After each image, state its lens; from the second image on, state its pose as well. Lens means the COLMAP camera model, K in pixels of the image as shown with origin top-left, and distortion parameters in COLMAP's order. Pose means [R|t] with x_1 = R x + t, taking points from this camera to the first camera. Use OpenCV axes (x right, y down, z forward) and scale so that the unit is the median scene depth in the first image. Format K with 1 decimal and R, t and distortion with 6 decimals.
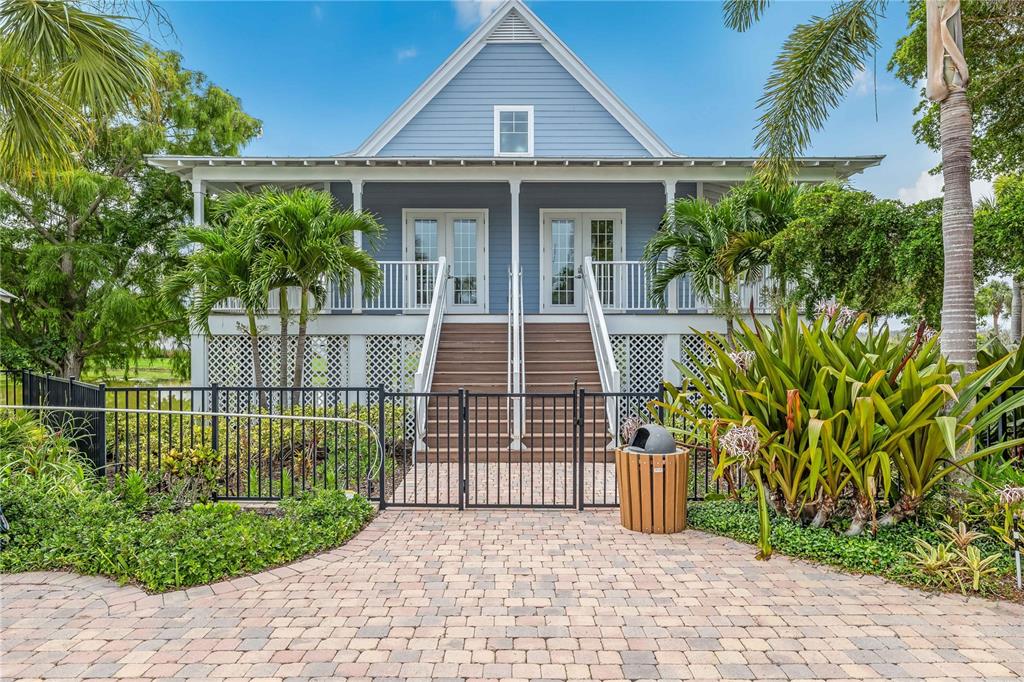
lens RADIAL K [[621.3, 0, 512.4], [0, 621.3, 342.1], [0, 0, 1]] dist [-0.002731, -0.000383]
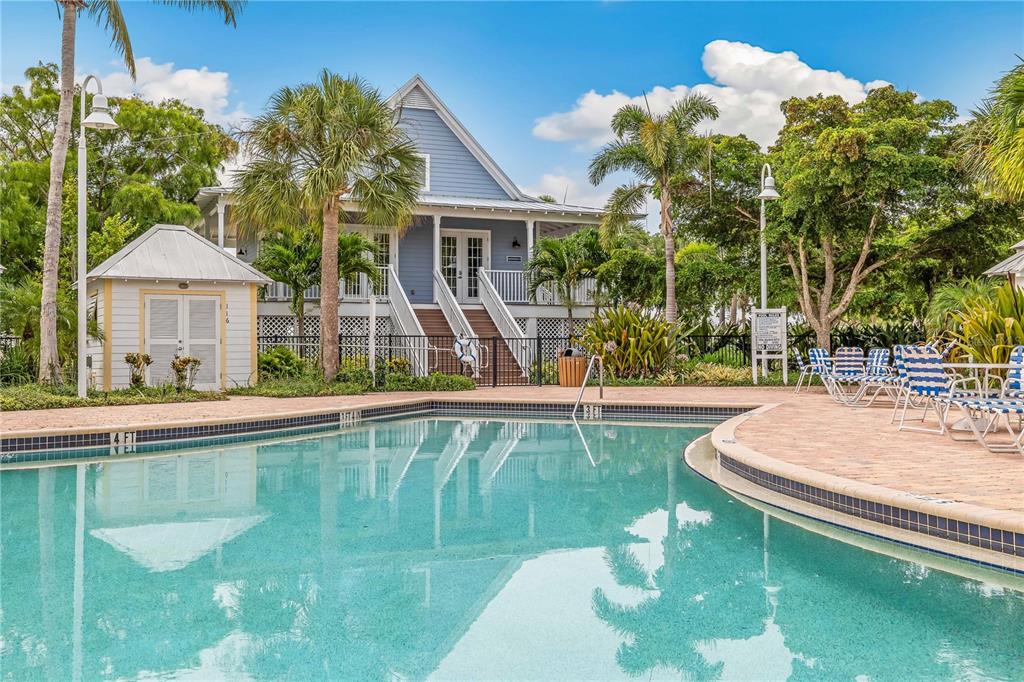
lens RADIAL K [[1046.2, 0, 512.1], [0, 1046.2, 340.4], [0, 0, 1]] dist [0.006222, 0.000000]
pose [[0.914441, -0.000964, 0.404717, -1.370503], [0.004111, 0.999968, -0.006907, 0.100703], [-0.404697, 0.007980, 0.914416, -2.237617]]
